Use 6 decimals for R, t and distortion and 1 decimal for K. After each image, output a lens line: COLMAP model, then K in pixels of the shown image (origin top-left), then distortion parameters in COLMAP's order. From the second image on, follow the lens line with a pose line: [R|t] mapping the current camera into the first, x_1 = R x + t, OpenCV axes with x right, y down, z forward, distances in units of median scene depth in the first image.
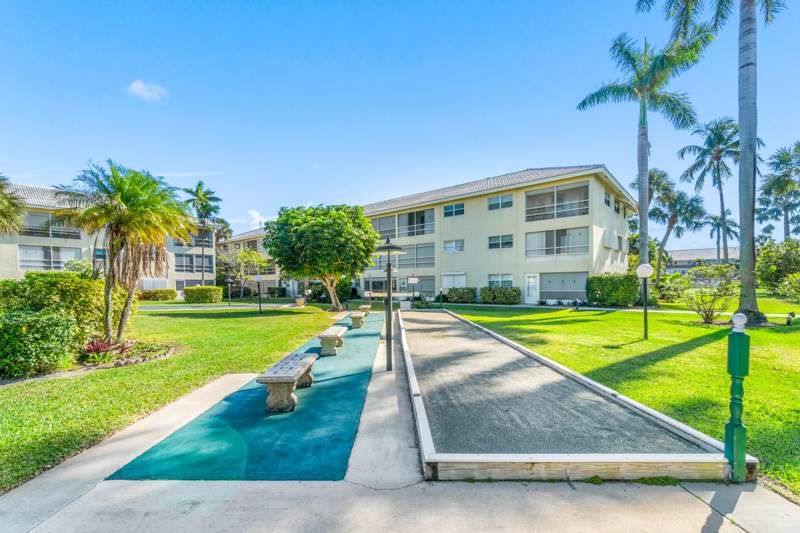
lens RADIAL K [[362.5, 0, 399.6], [0, 362.5, 298.6], [0, 0, 1]] dist [-0.001909, -0.000087]
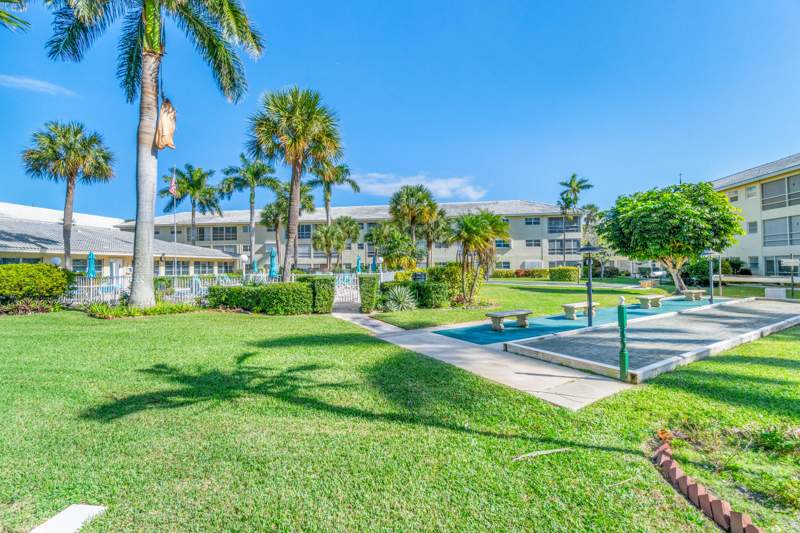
lens RADIAL K [[352.6, 0, 400.0], [0, 352.6, 266.5], [0, 0, 1]] dist [-0.021106, 0.000073]
pose [[0.542829, 0.003202, -0.839837, 0.201733], [-0.027474, 0.999525, -0.013947, -0.006371], [0.839394, 0.030645, 0.542659, -0.116976]]
